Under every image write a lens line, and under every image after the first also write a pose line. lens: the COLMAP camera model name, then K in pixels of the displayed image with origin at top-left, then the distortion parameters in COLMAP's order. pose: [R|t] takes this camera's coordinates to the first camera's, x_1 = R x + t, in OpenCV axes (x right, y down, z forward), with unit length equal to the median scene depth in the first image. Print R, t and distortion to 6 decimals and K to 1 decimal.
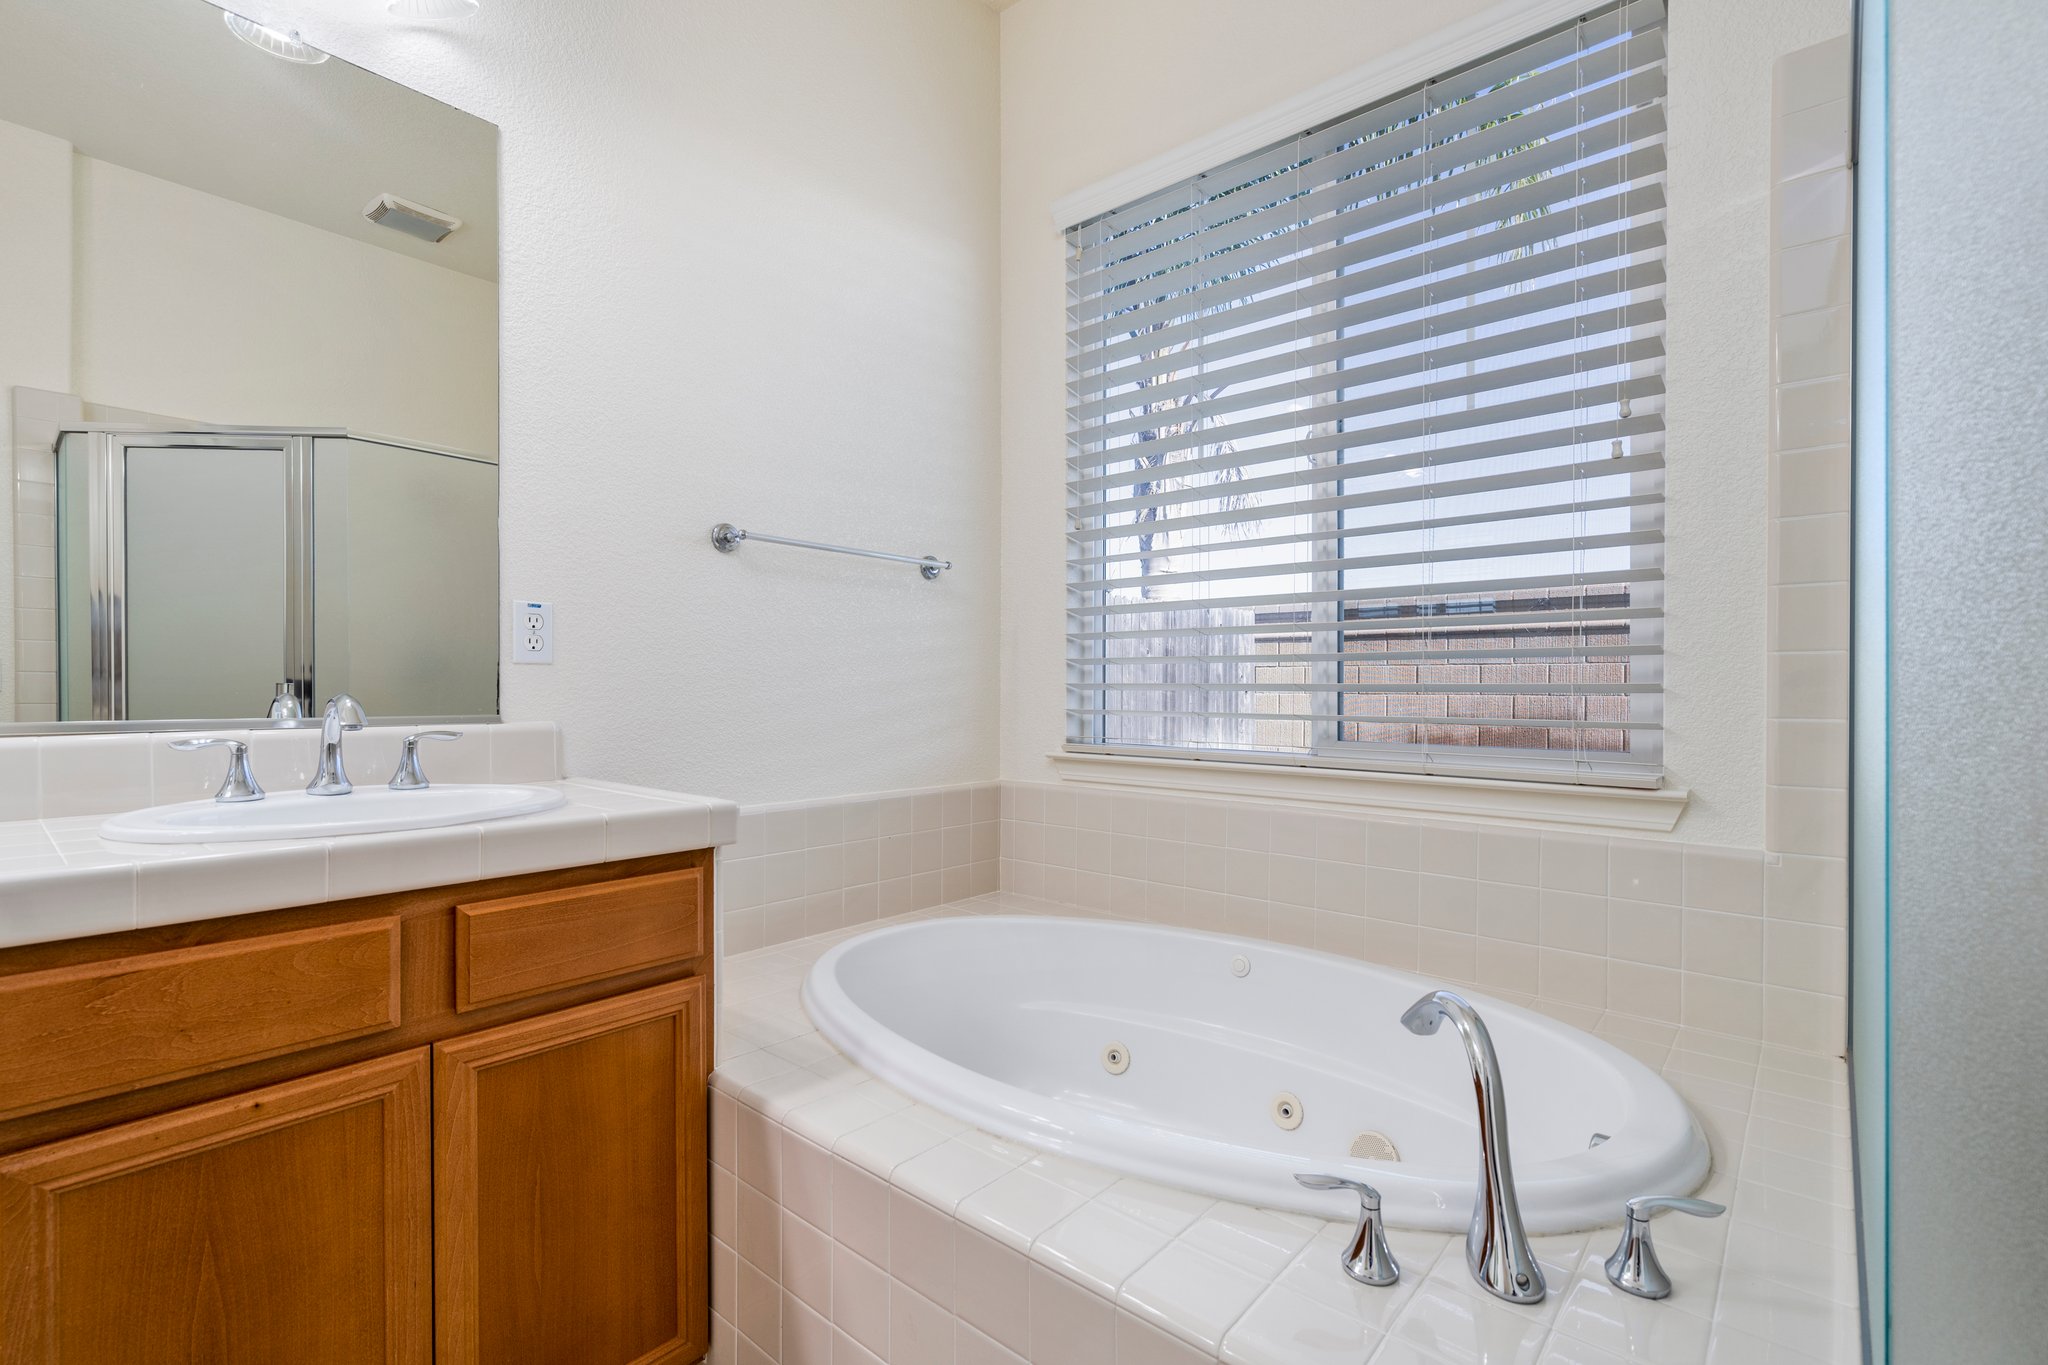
lens RADIAL K [[935.3, 0, 1019.0], [0, 935.3, 688.6], [0, 0, 1]] dist [-0.003993, -0.000574]
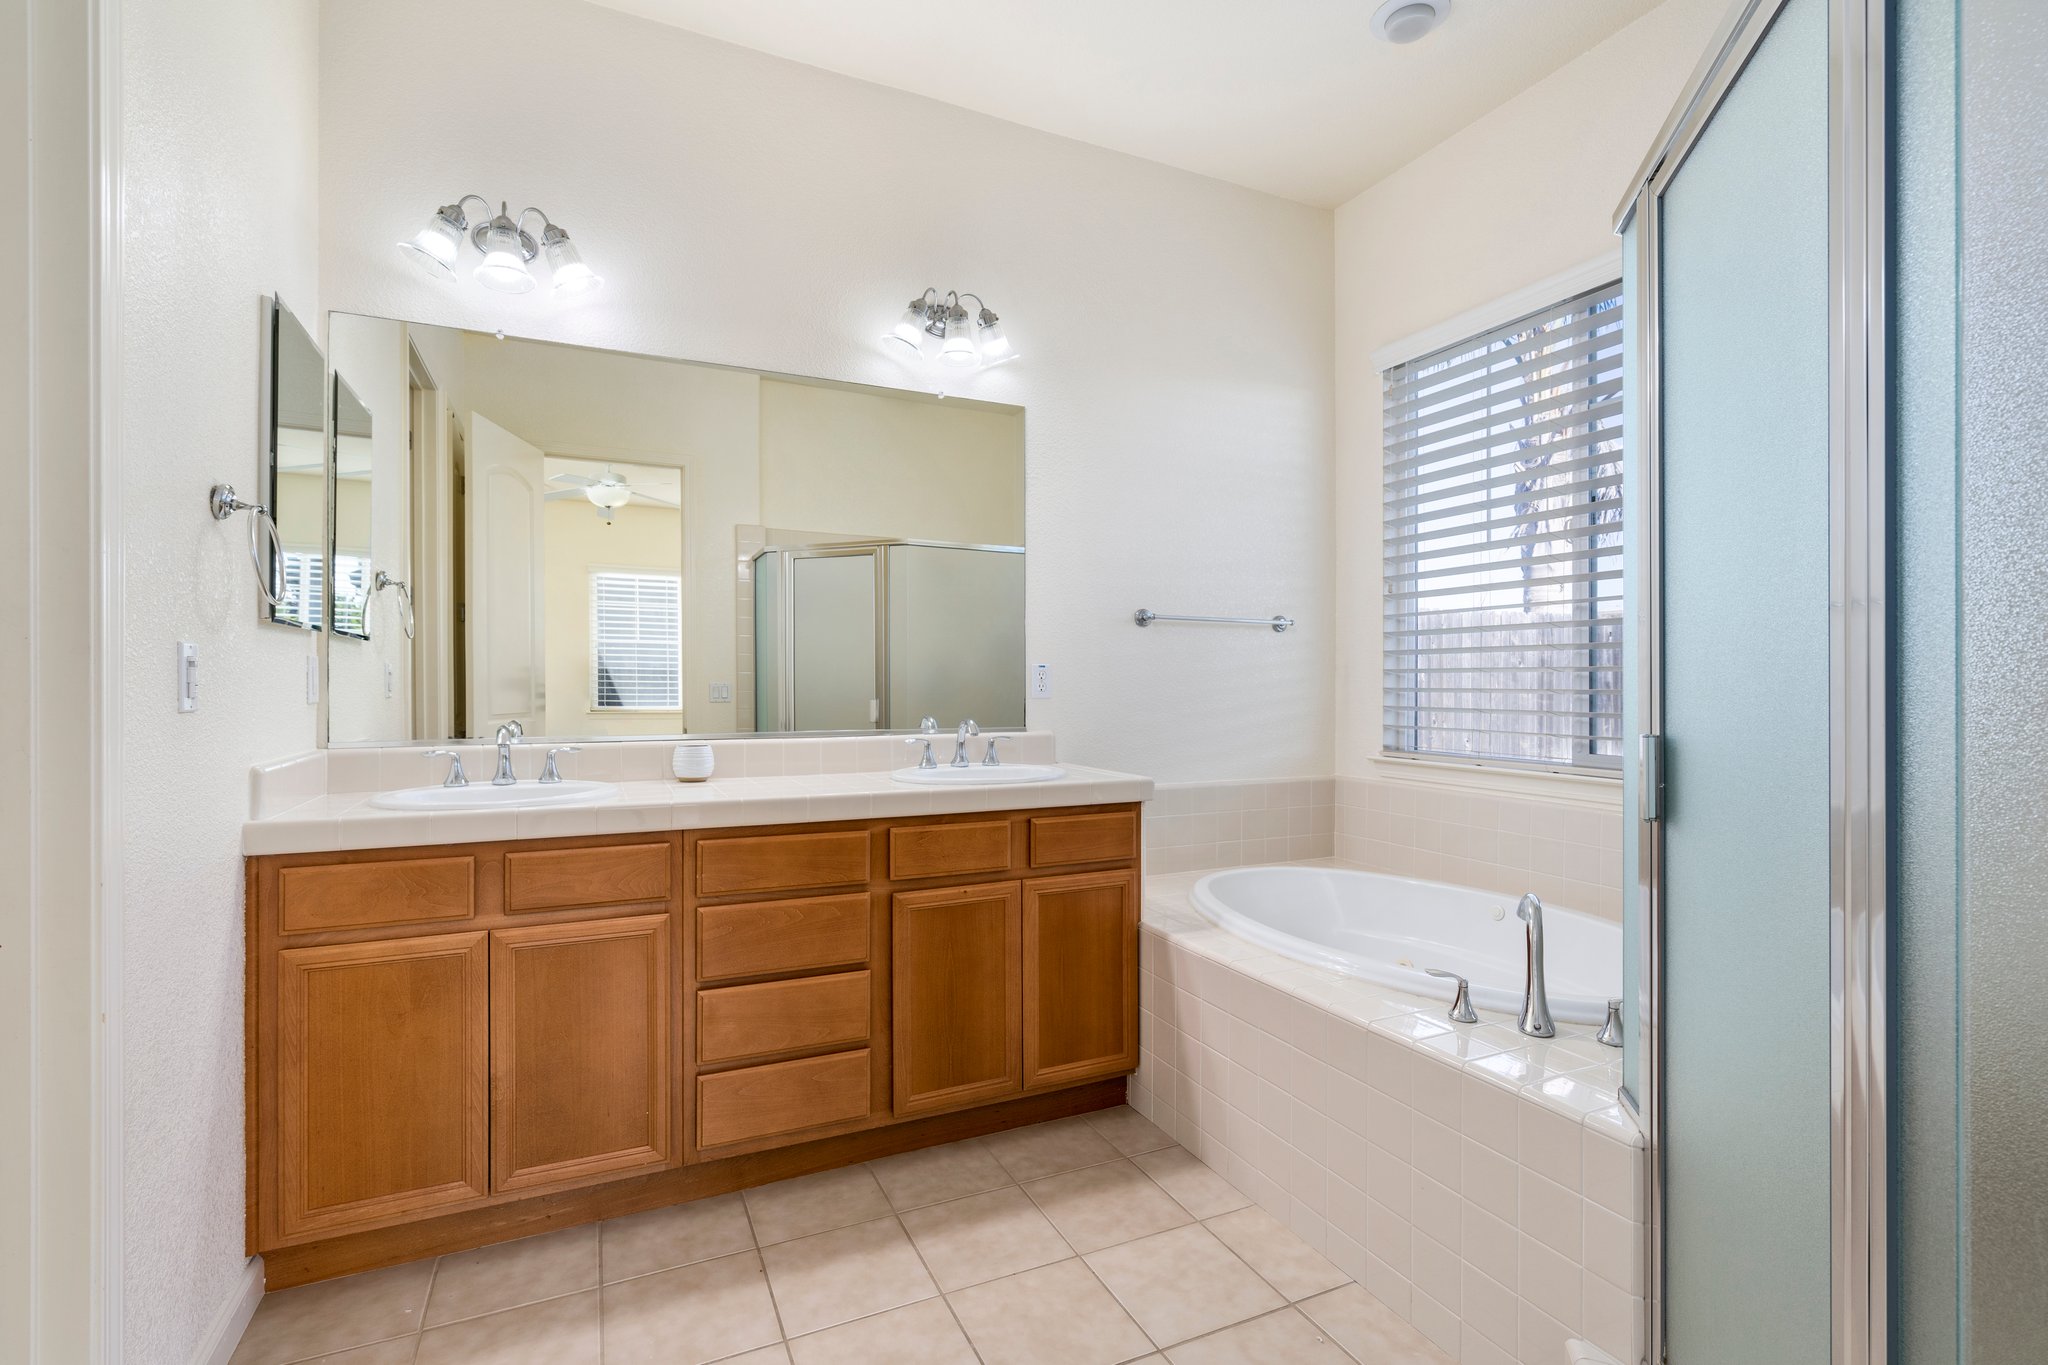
lens RADIAL K [[935.3, 0, 1008.6], [0, 935.3, 688.7], [0, 0, 1]] dist [-0.003993, -0.000574]
pose [[0.911284, 0.003351, -0.411764, 0.207866], [-0.000716, 0.999978, 0.006553, -0.071450], [0.411777, -0.005677, 0.911267, -0.837016]]
